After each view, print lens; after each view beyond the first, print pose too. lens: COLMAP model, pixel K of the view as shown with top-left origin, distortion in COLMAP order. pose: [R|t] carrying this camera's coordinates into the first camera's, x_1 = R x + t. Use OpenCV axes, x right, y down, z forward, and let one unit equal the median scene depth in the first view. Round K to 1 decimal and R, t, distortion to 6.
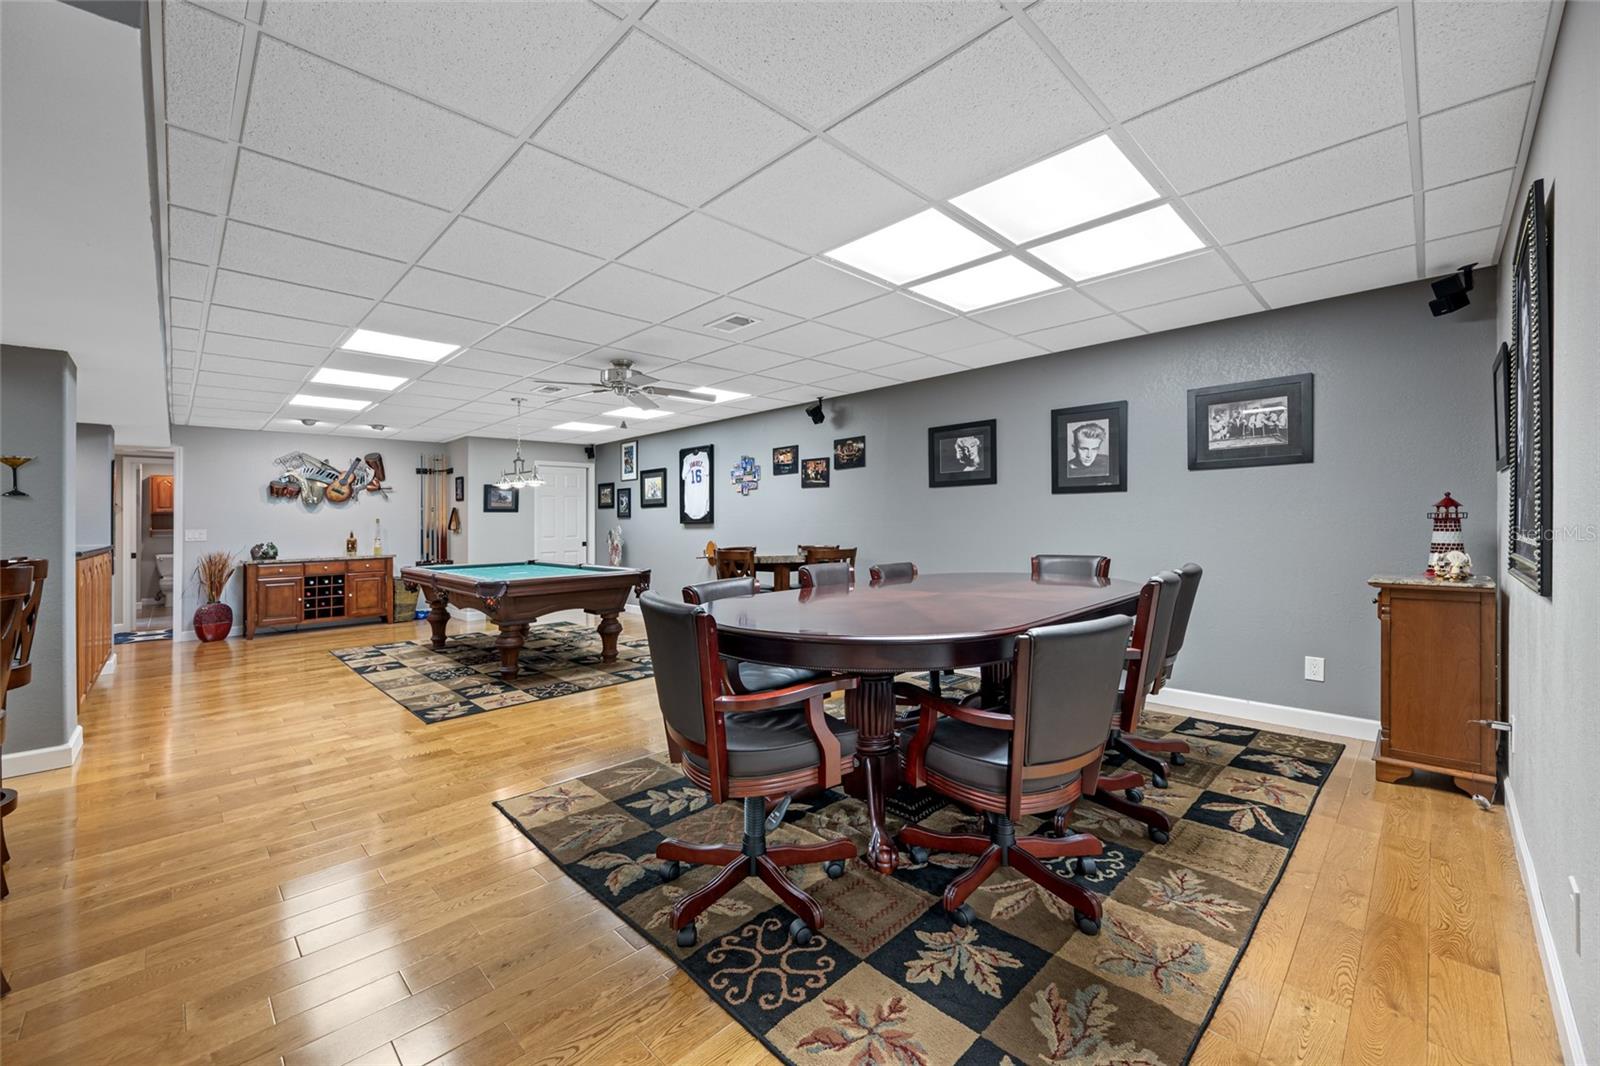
lens RADIAL K [[638.5, 0, 800.0], [0, 638.5, 533.0], [0, 0, 1]] dist [0.001615, 0.000147]
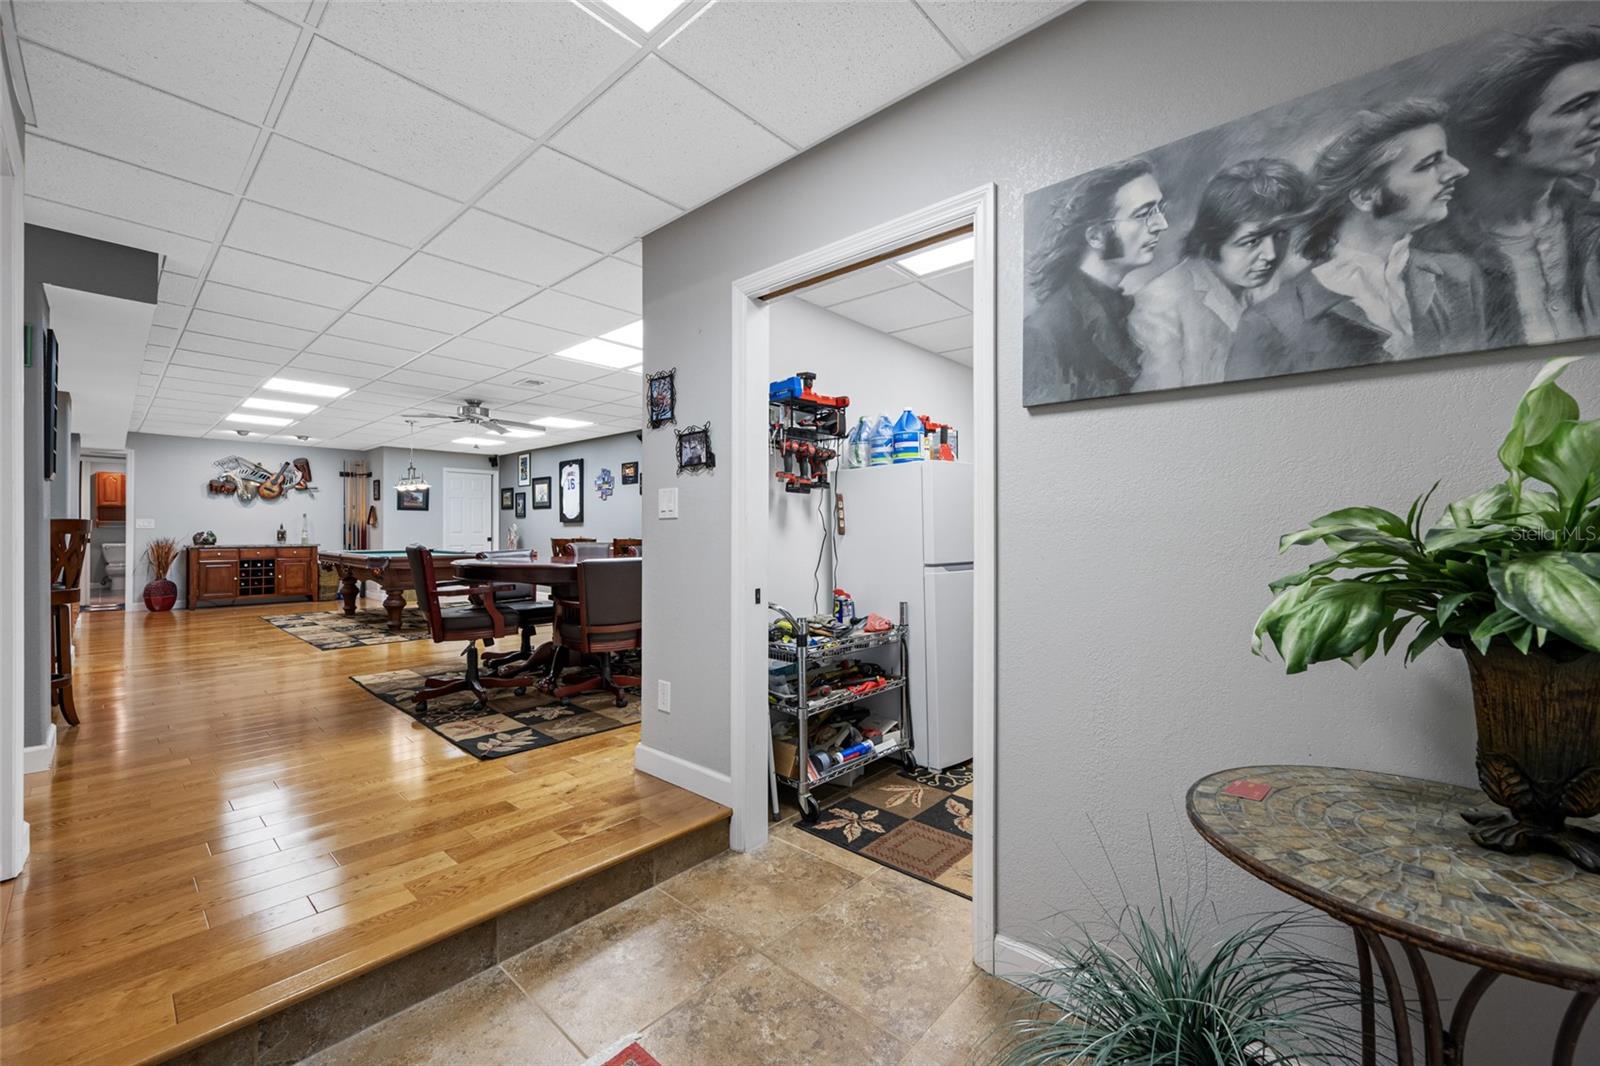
lens RADIAL K [[640.7, 0, 807.1], [0, 640.7, 555.5], [0, 0, 1]] dist [-0.000758, -0.000202]
pose [[0.998165, 0.016613, 0.058225, 0.222949], [-0.017668, 0.999688, 0.017646, 0.019805], [-0.057914, -0.018642, 0.998148, -0.267620]]
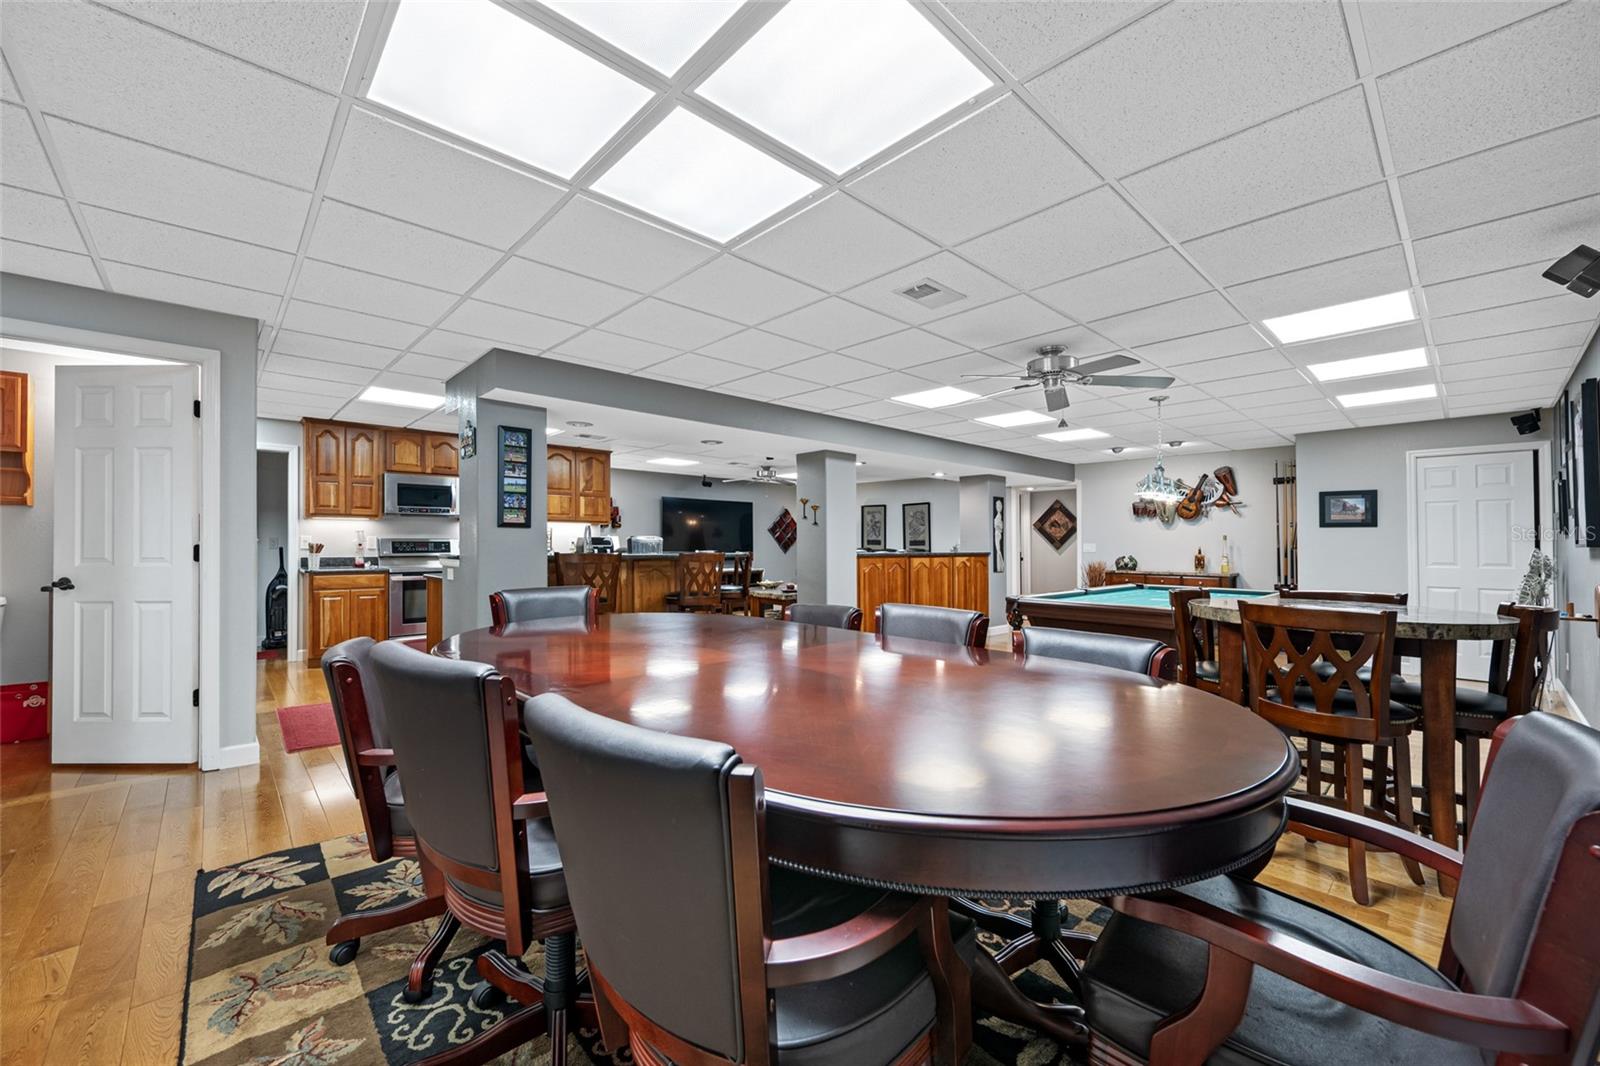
lens RADIAL K [[624.7, 0, 779.9], [0, 624.7, 539.5], [0, 0, 1]] dist [-0.002318, -0.000255]
pose [[-0.041976, 0.008661, -0.999081, 0.330999], [-0.021421, 0.999725, 0.009566, -0.011659], [0.998889, 0.021803, -0.041779, 0.408143]]
